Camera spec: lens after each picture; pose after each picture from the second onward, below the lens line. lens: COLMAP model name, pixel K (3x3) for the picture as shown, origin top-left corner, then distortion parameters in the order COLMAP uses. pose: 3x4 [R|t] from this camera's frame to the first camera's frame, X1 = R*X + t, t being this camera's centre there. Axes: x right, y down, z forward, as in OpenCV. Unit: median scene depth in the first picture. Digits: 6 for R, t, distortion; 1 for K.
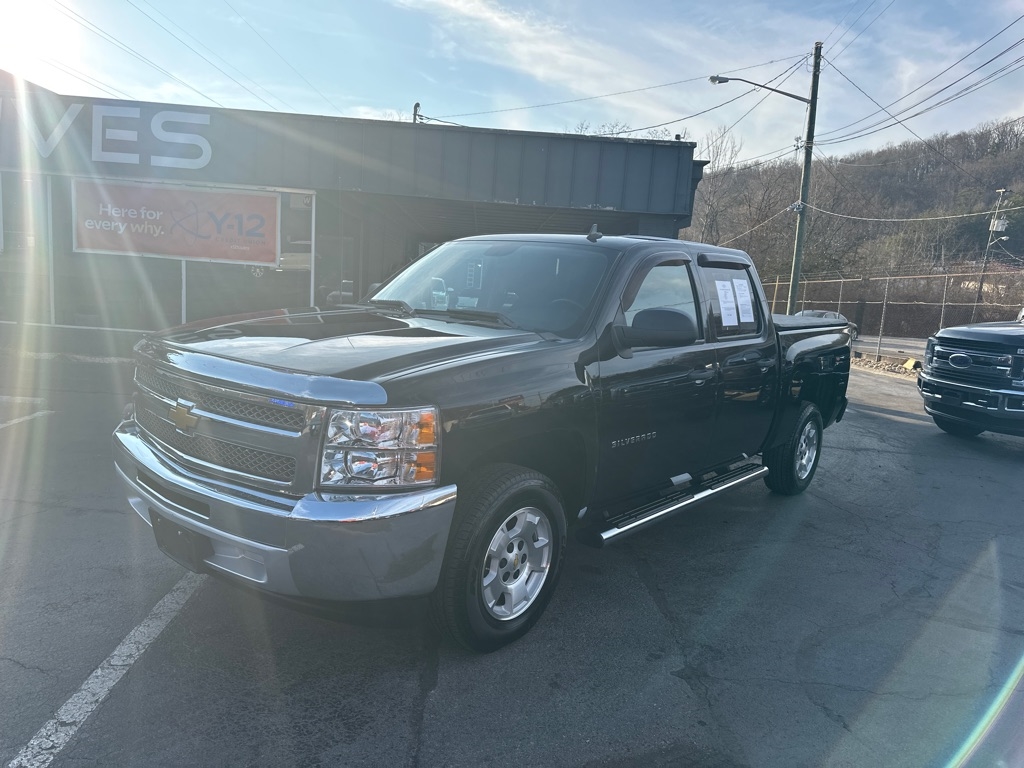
lens RADIAL K [[741.7, 0, 507.1], [0, 741.7, 375.3], [0, 0, 1]] dist [0.010184, -0.024445]
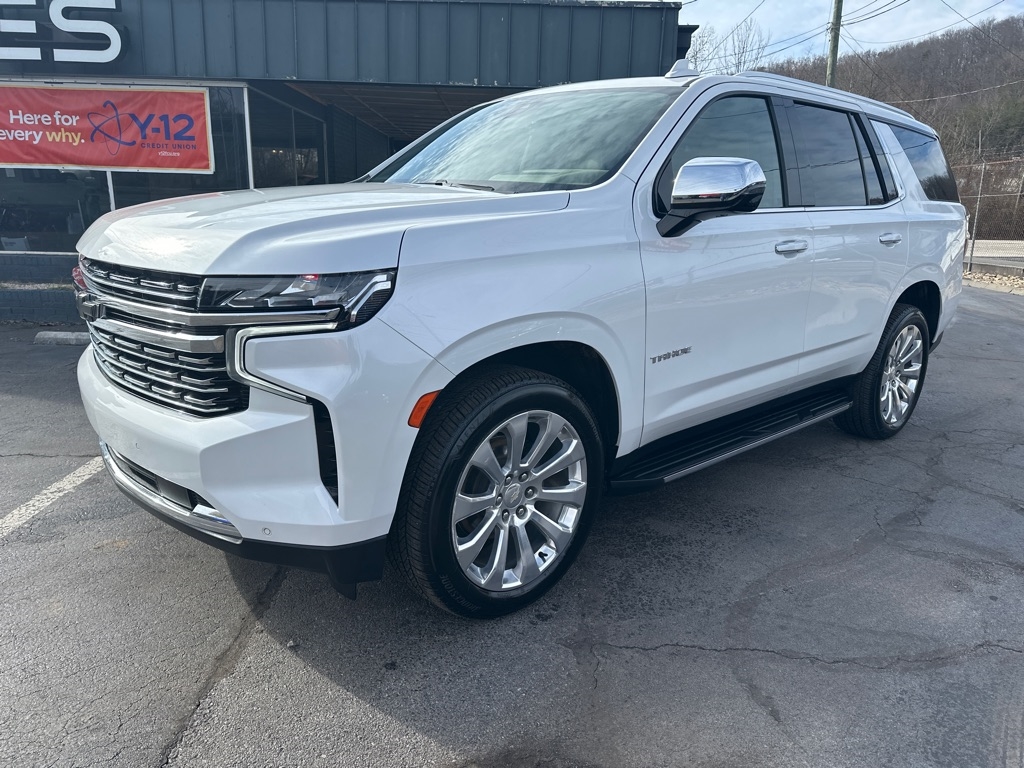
lens RADIAL K [[741.7, 0, 513.4], [0, 741.7, 386.1], [0, 0, 1]] dist [0.010184, -0.024445]
pose [[0.998838, -0.035324, -0.032778, 0.074086], [0.038954, 0.992286, 0.117693, 0.016557], [0.028367, -0.118833, 0.992509, 0.094226]]
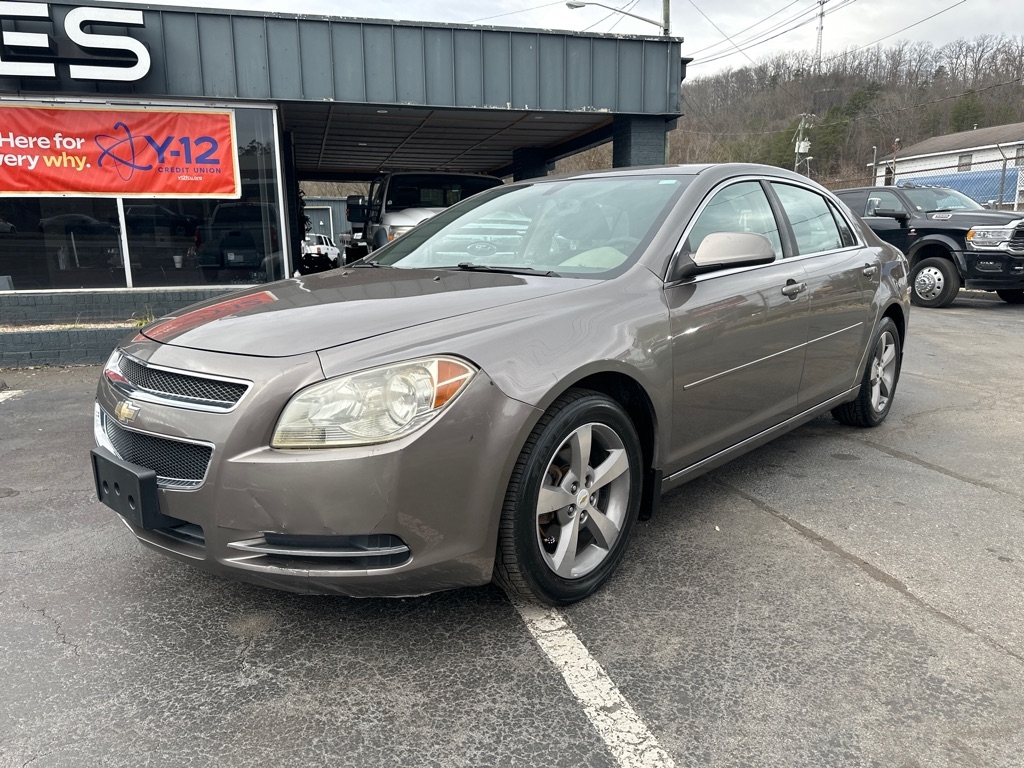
lens RADIAL K [[741.7, 0, 509.2], [0, 741.7, 381.5], [0, 0, 1]] dist [0.010184, -0.024445]
pose [[0.968654, -0.120644, 0.217152, -0.223585], [0.104903, 0.991042, 0.082654, 0.023831], [-0.225178, -0.057284, 0.972632, 0.093821]]
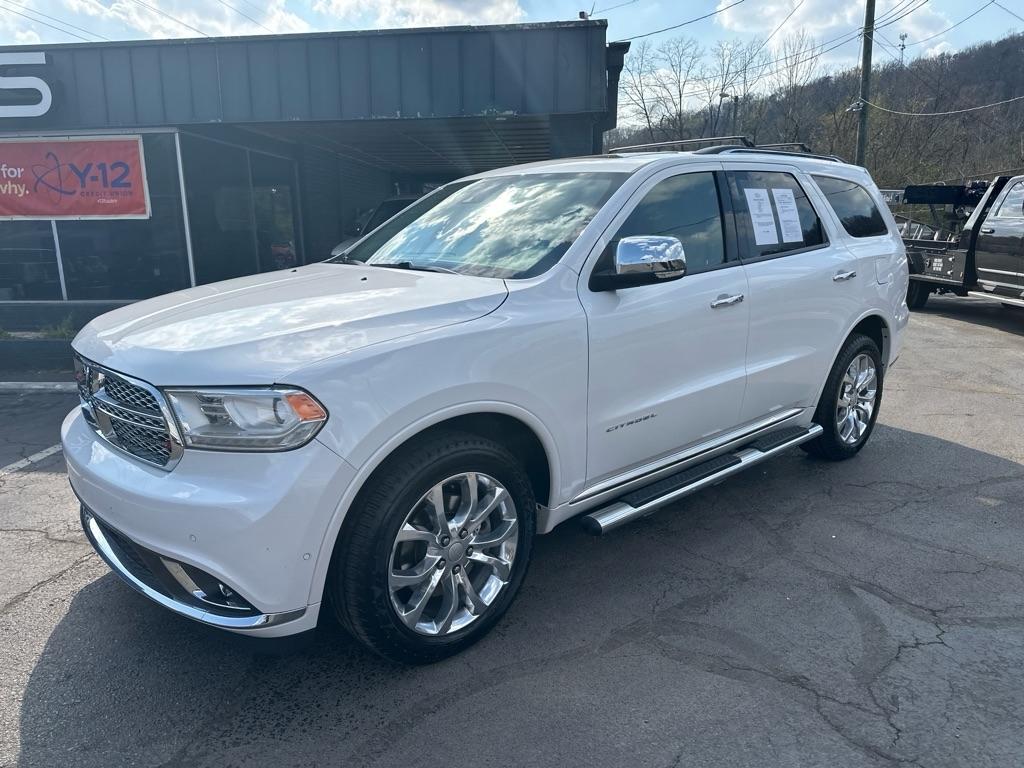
lens RADIAL K [[741.7, 0, 506.4], [0, 741.7, 384.4], [0, 0, 1]] dist [0.010184, -0.024445]
pose [[0.989832, -0.055521, -0.130957, 0.229948], [0.066433, 0.994539, 0.080485, 0.010029], [0.125773, -0.088367, 0.988116, 0.149900]]
